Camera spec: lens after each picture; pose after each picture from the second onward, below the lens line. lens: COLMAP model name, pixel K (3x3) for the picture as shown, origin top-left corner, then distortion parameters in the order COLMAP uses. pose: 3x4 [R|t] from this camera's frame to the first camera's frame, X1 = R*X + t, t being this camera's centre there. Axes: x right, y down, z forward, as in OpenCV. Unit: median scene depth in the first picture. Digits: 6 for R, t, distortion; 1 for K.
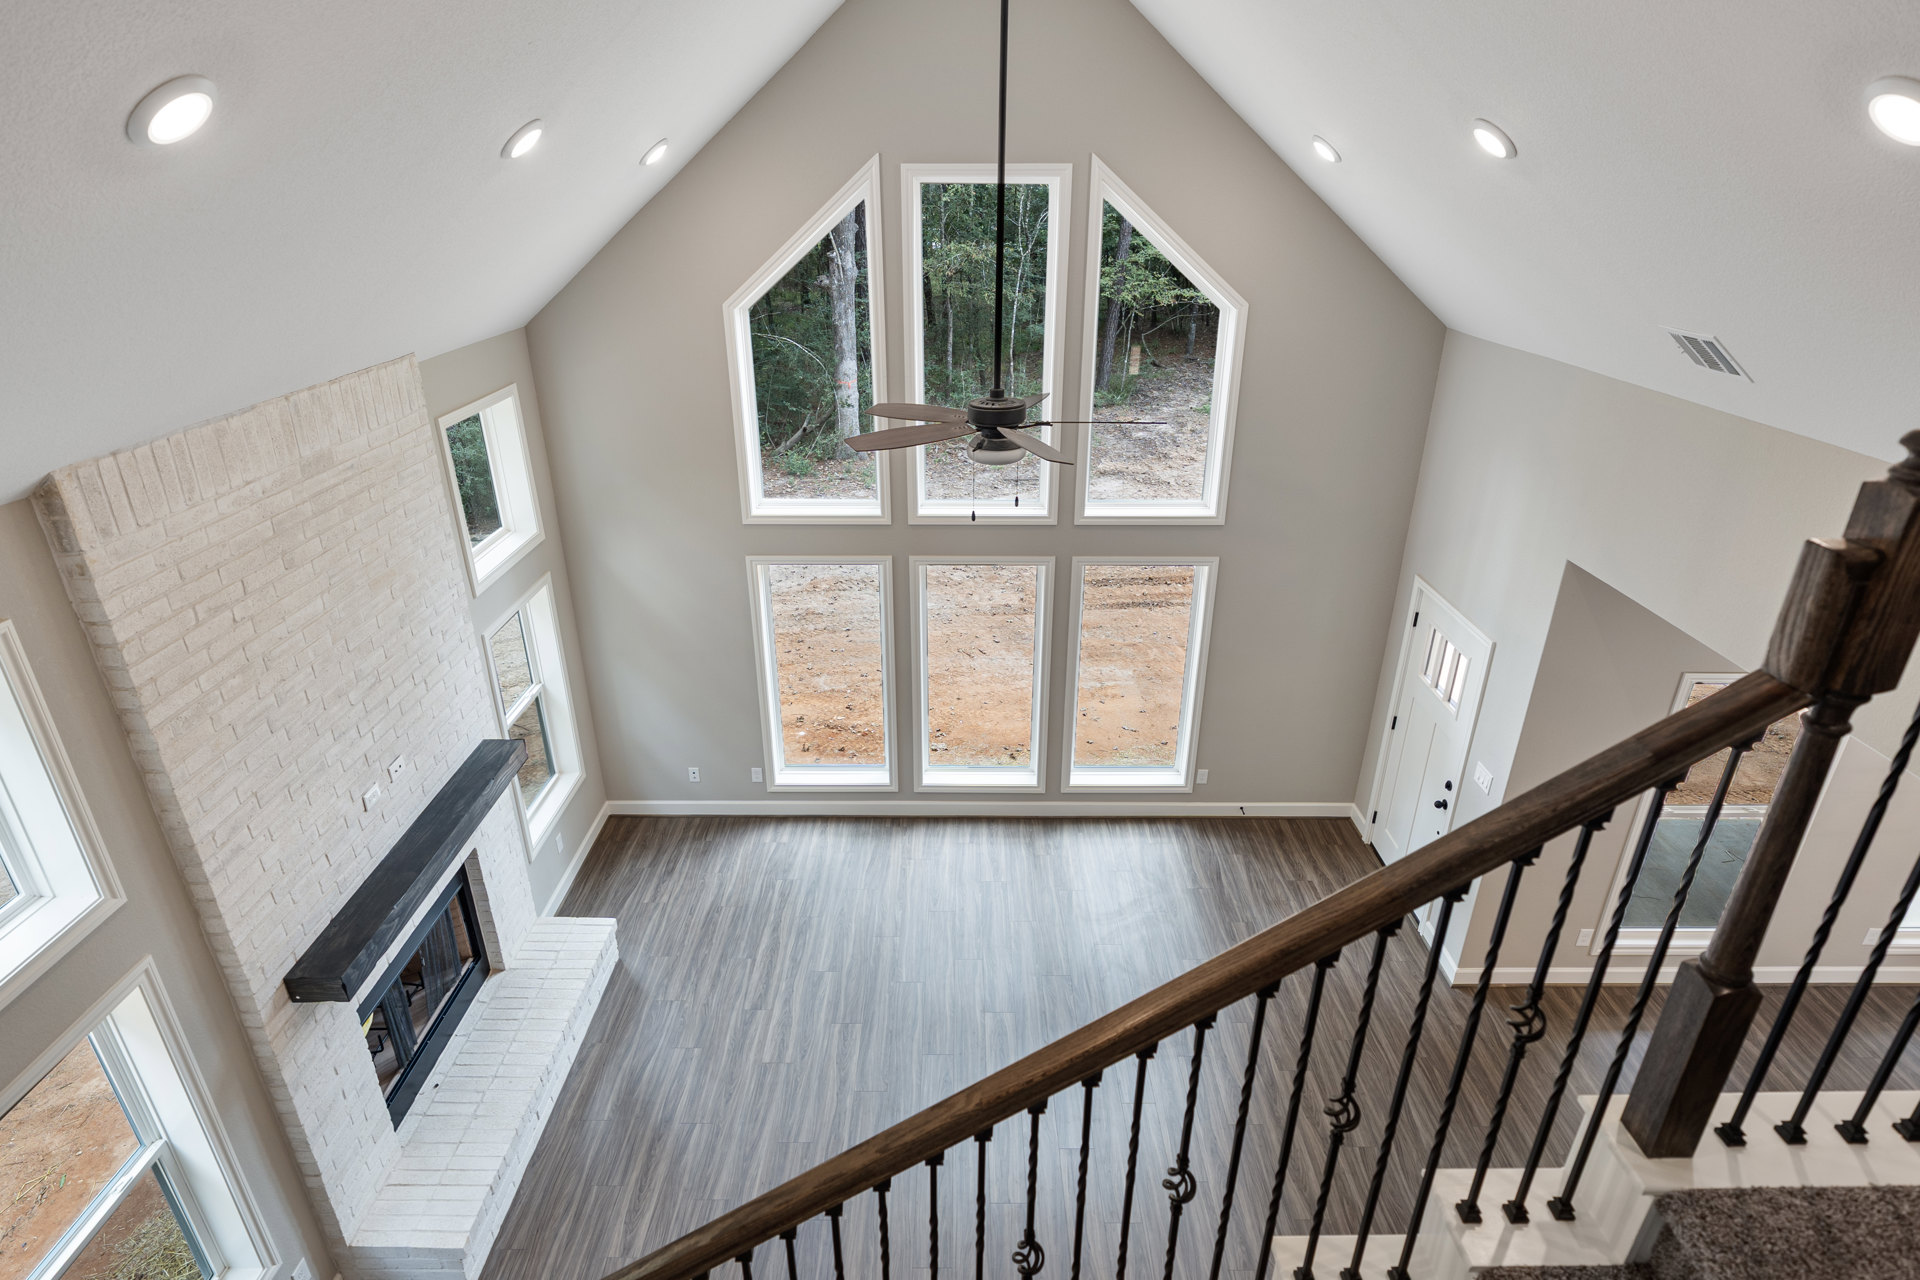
lens RADIAL K [[1018.6, 0, 956.6], [0, 1018.6, 633.3], [0, 0, 1]] dist [-0.007474, 0.002564]
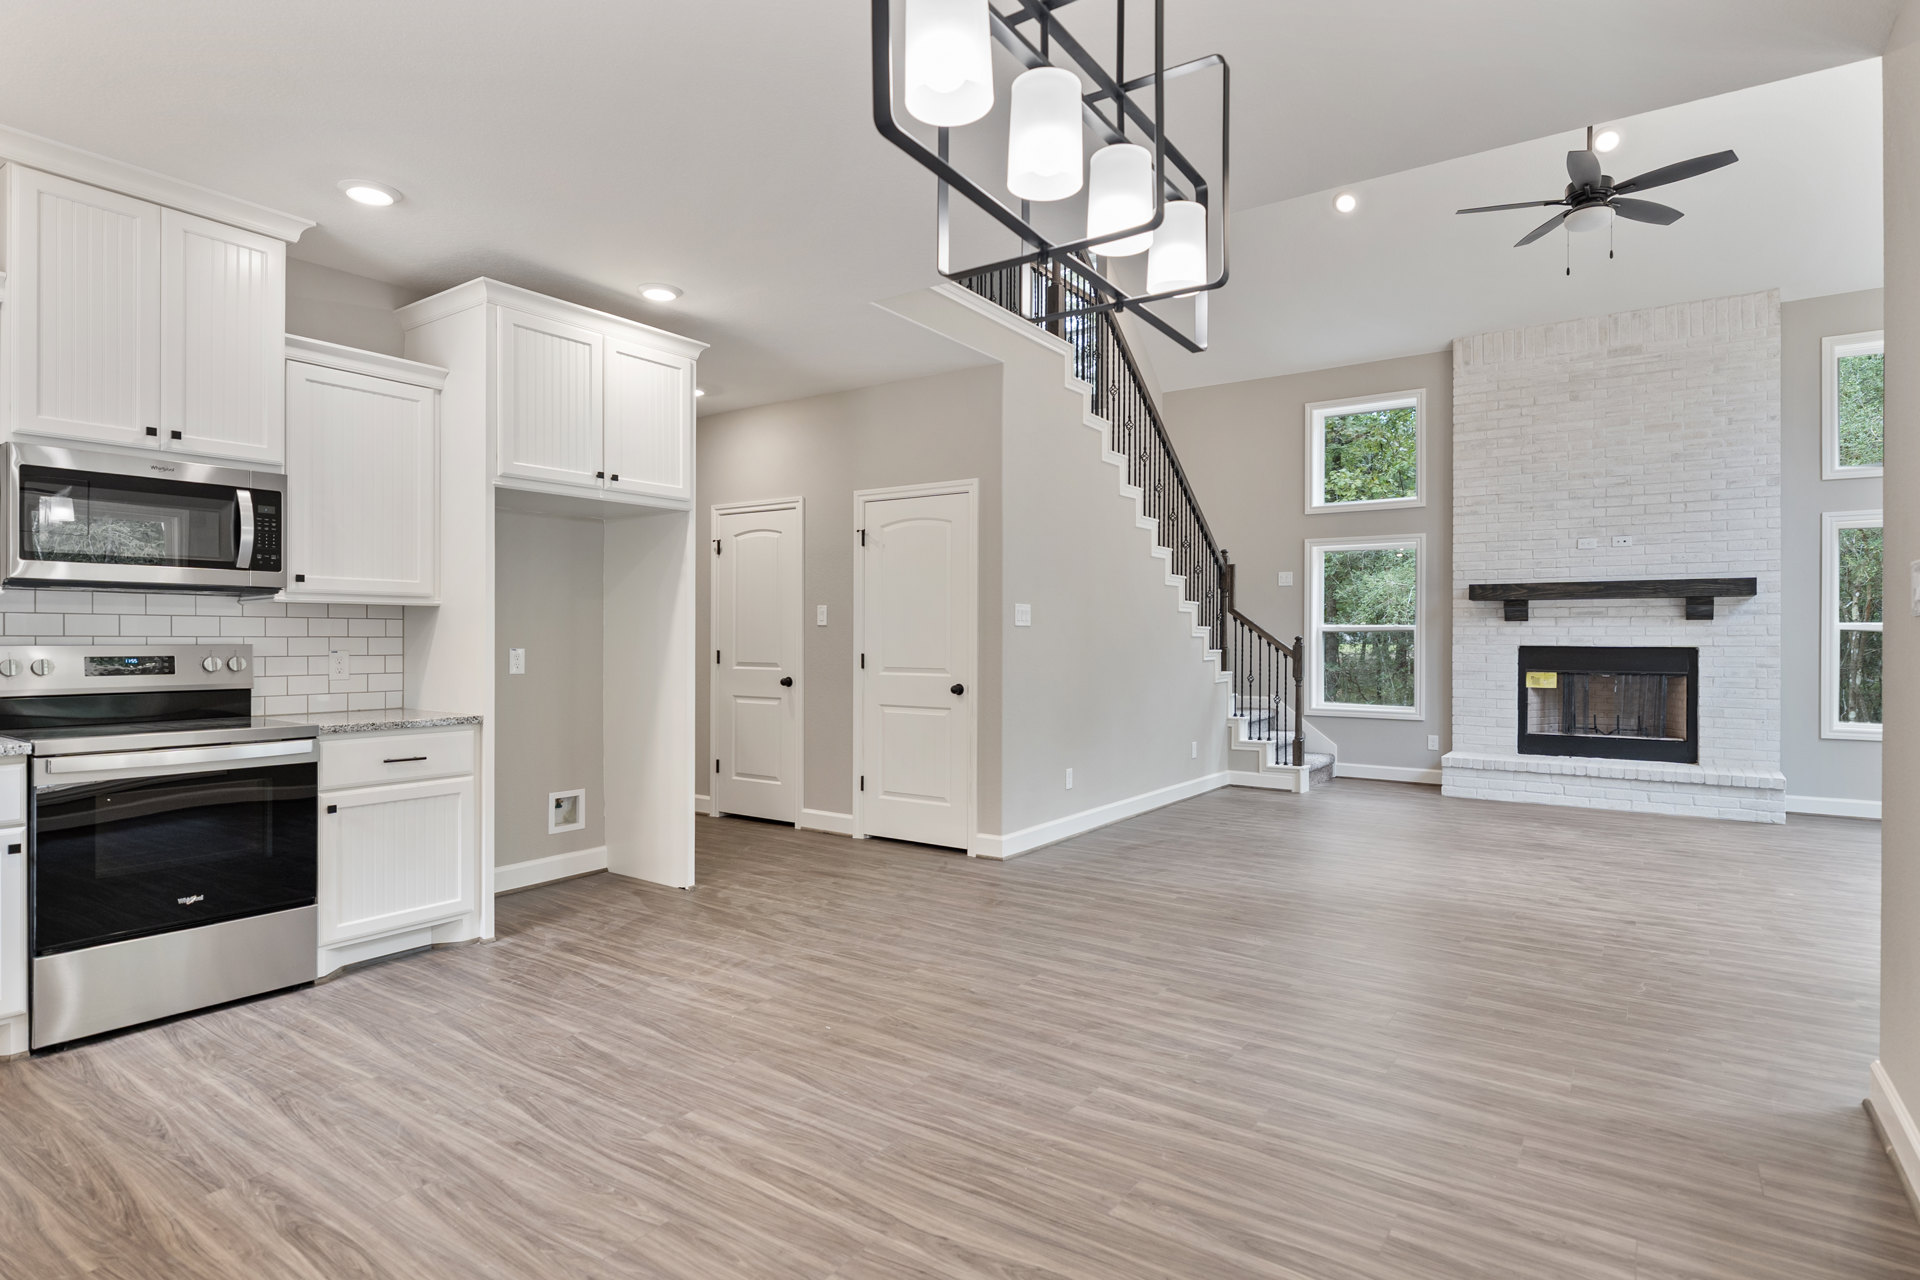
lens RADIAL K [[1018.6, 0, 946.8], [0, 1018.6, 639.7], [0, 0, 1]] dist [-0.007474, 0.002564]
pose [[-0.586541, -0.012047, -0.809830, 1.620473], [-0.347336, 0.907016, 0.238075, 0.305436], [0.731660, 0.420924, -0.536187, 1.327386]]
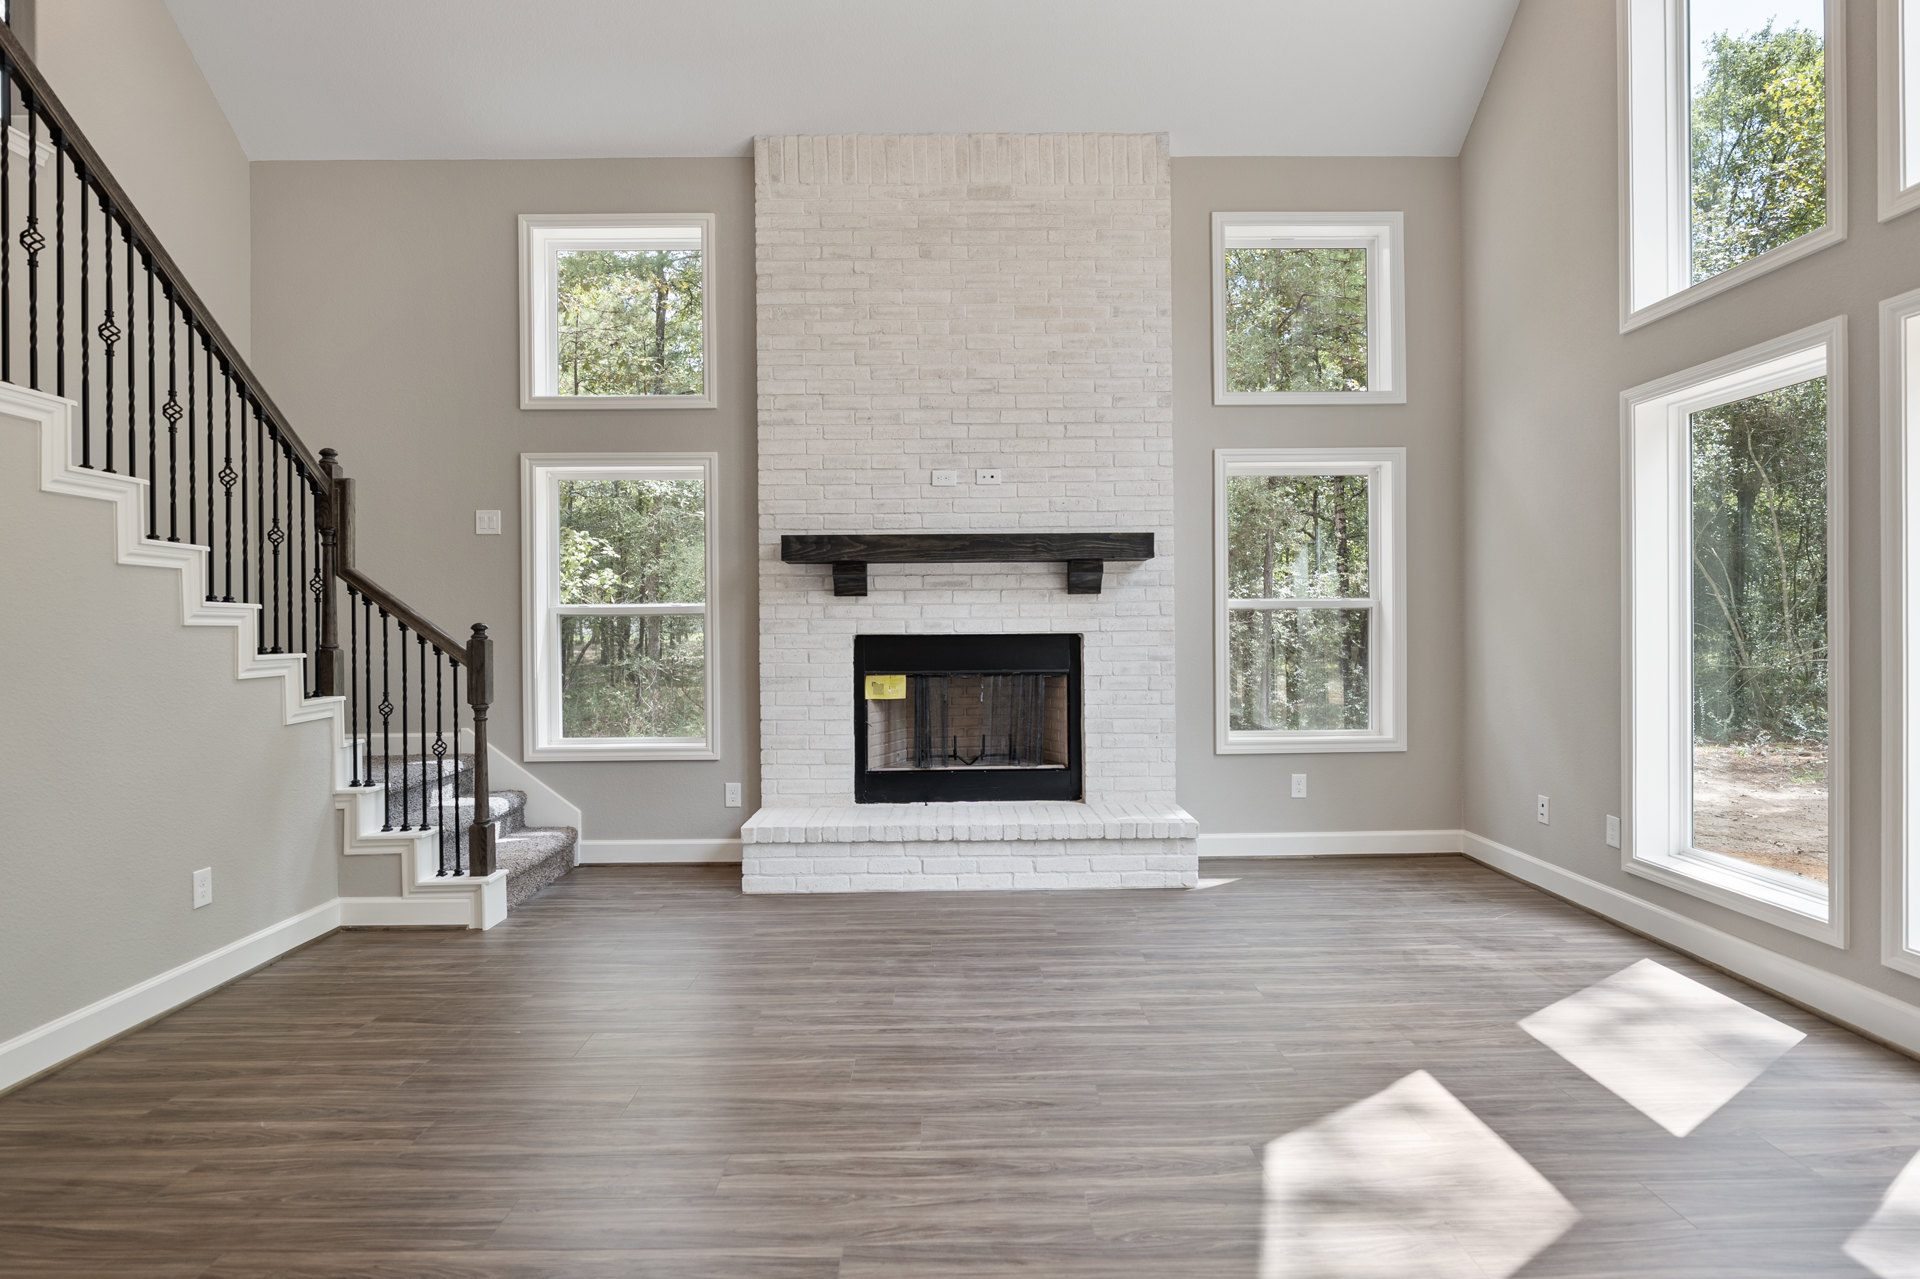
lens RADIAL K [[1018.6, 0, 979.2], [0, 1018.6, 632.5], [0, 0, 1]] dist [-0.007474, 0.002564]
pose [[0.012956, -0.004954, -0.999904, 0.622863], [-0.409694, 0.912170, -0.009828, 0.347126], [0.912131, 0.409782, 0.009789, 1.212472]]
